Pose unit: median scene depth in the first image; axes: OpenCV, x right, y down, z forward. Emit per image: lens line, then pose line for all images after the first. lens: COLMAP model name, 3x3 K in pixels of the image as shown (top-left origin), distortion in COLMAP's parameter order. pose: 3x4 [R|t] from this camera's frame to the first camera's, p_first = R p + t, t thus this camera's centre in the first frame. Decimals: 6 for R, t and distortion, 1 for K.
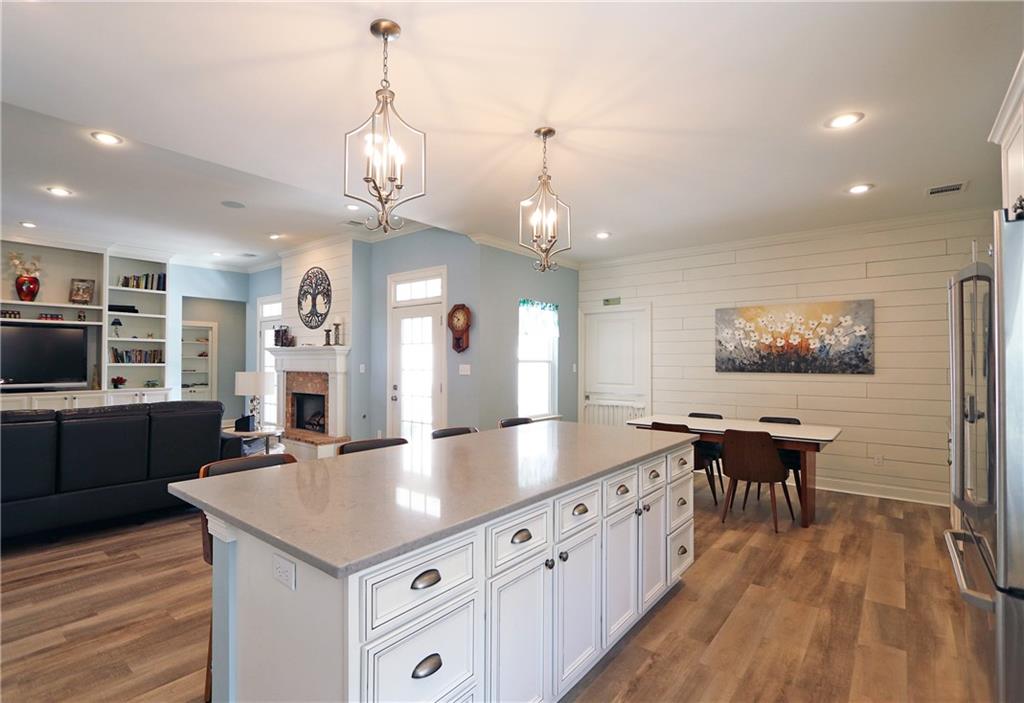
lens RADIAL K [[485.0, 0, 496.4], [0, 485.0, 356.3], [0, 0, 1]] dist [-0.017466, -0.000932]
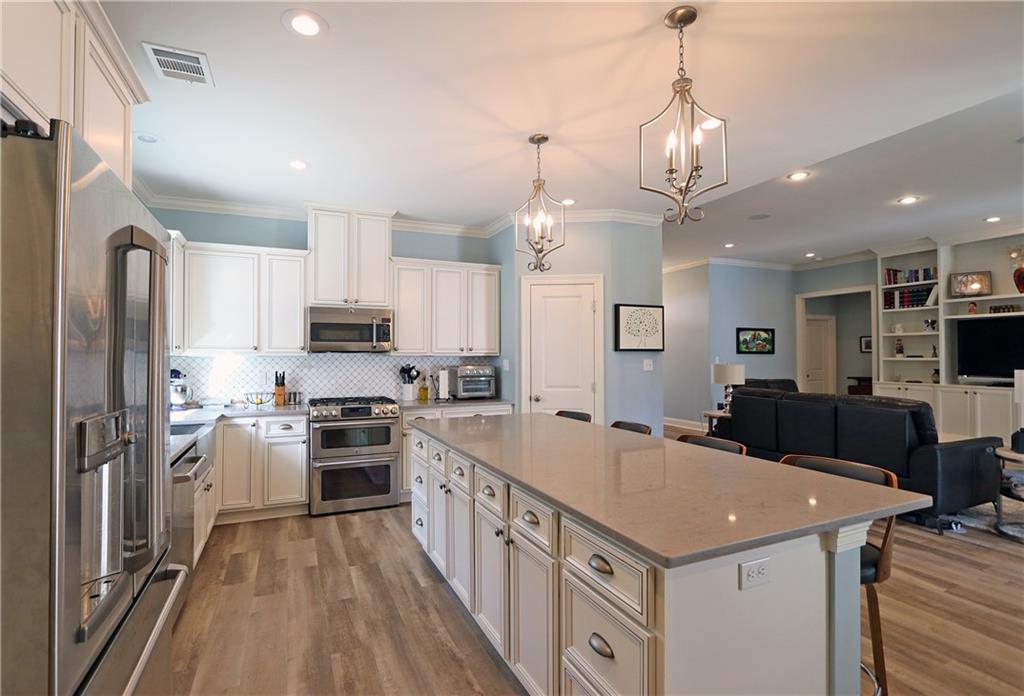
lens RADIAL K [[485.0, 0, 482.9], [0, 485.0, 350.2], [0, 0, 1]] dist [-0.017466, -0.000932]
pose [[-0.469740, -0.009529, -0.882753, 0.345456], [0.010373, 0.999813, -0.016312, 0.003738], [0.882744, -0.016819, -0.469553, 0.446150]]
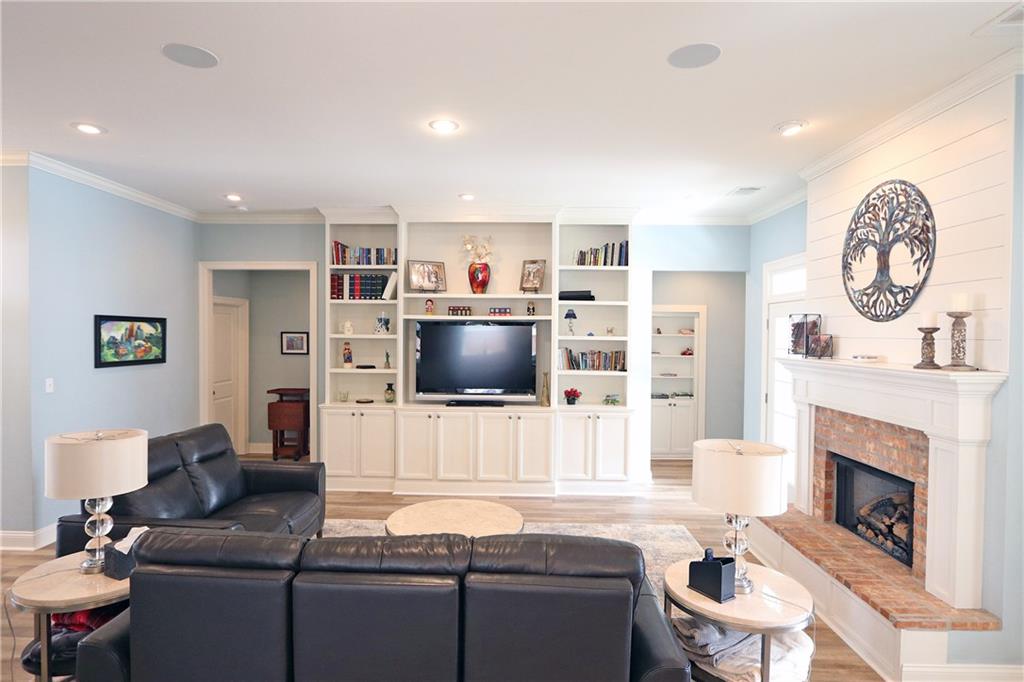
lens RADIAL K [[561.7, 0, 502.7], [0, 561.7, 340.2], [0, 0, 1]] dist [-0.001504, 0.004508]
pose [[0.613832, 0.013665, -0.789318, -0.185395], [-0.000532, 0.999857, 0.016896, -0.048695], [0.789436, -0.009951, 0.613752, 0.410591]]
